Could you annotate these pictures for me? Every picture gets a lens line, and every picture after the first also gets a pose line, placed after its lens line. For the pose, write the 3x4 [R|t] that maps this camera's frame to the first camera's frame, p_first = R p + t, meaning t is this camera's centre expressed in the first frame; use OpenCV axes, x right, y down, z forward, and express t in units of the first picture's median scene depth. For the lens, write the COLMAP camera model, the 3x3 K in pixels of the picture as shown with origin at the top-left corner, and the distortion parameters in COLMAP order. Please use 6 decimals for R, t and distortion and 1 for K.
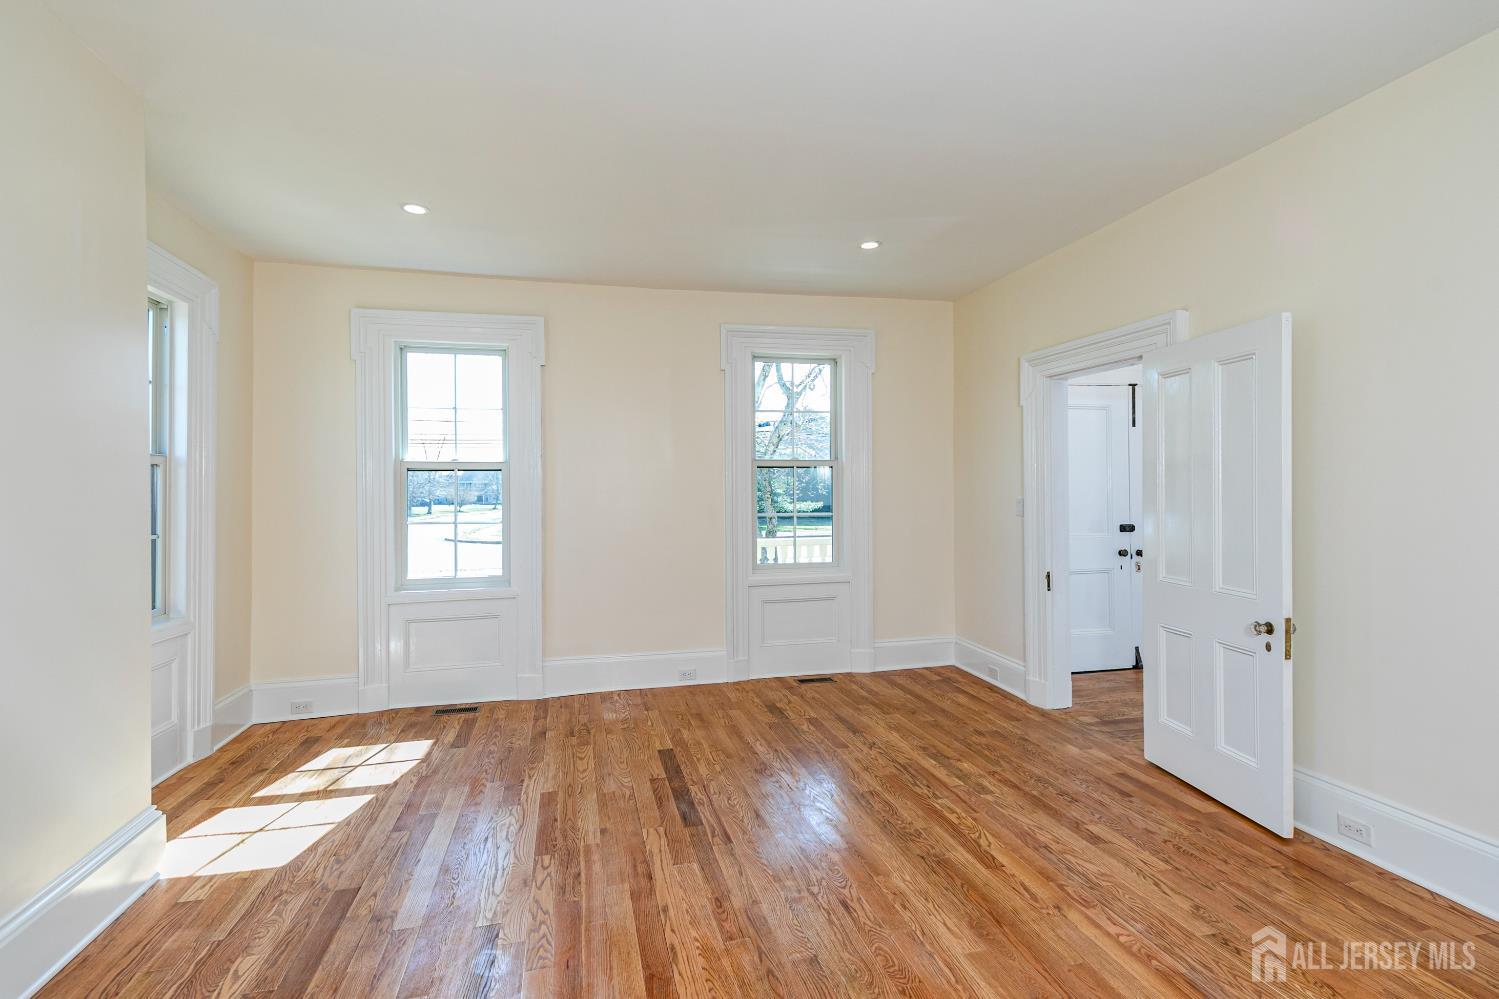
lens RADIAL K [[727.6, 0, 740.9], [0, 727.6, 493.0], [0, 0, 1]] dist [0.005085, -0.000200]
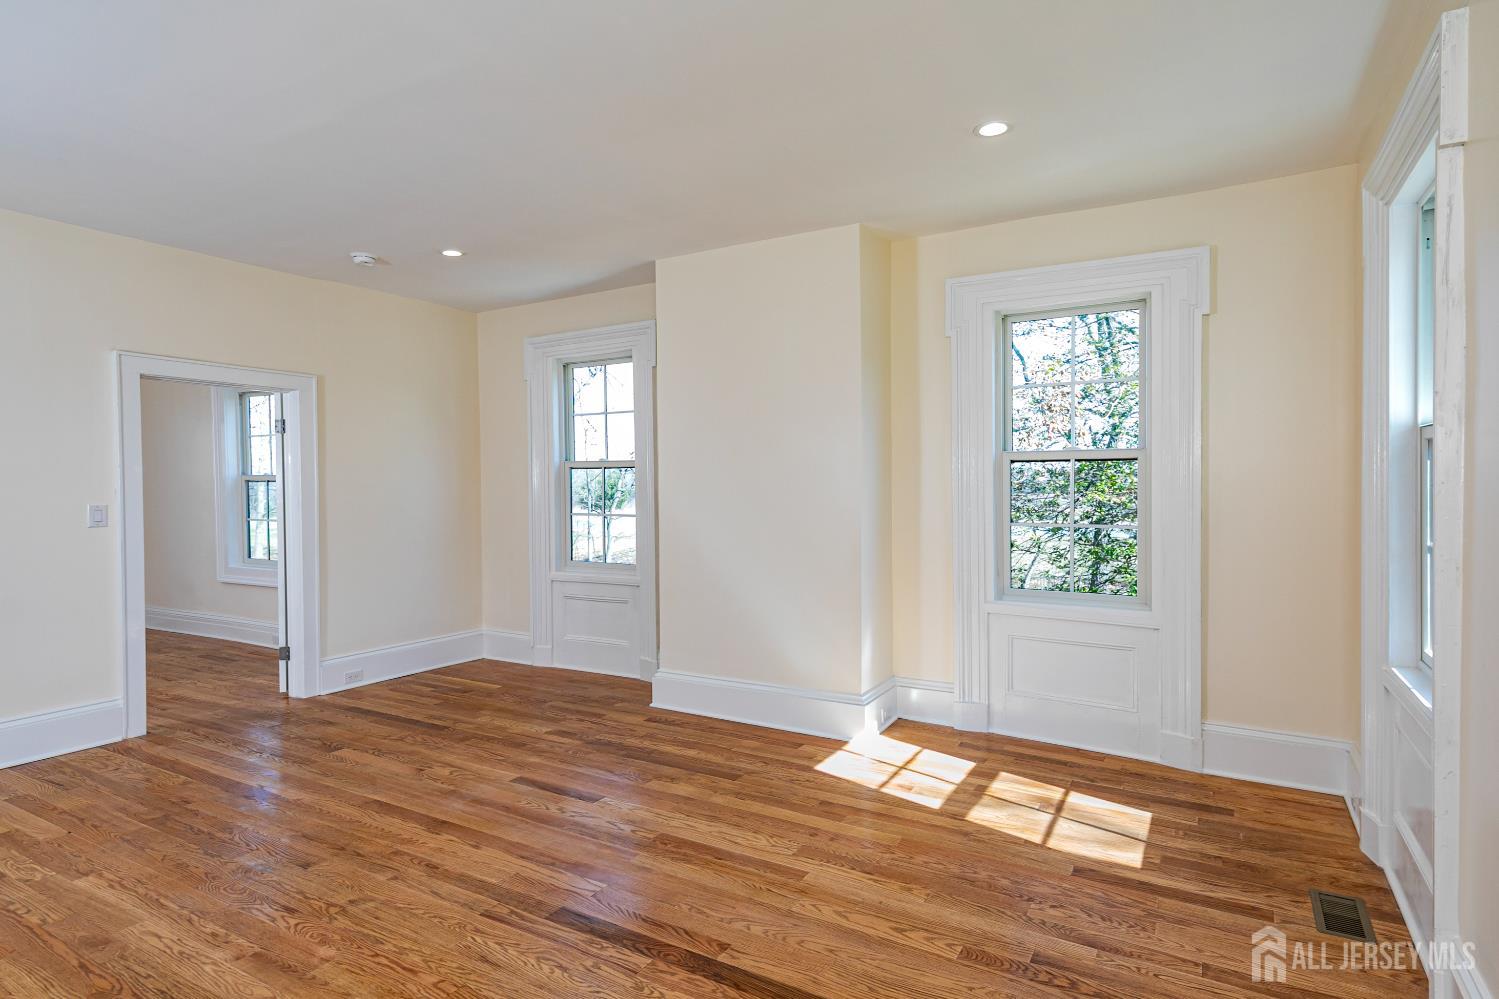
lens RADIAL K [[727.6, 0, 740.9], [0, 727.6, 493.0], [0, 0, 1]] dist [0.005085, -0.000200]
pose [[-0.663278, 0.019926, -0.748108, 0.298814], [0.008128, 0.999778, 0.019423, 0.013422], [0.748329, 0.006803, -0.663292, 1.365373]]
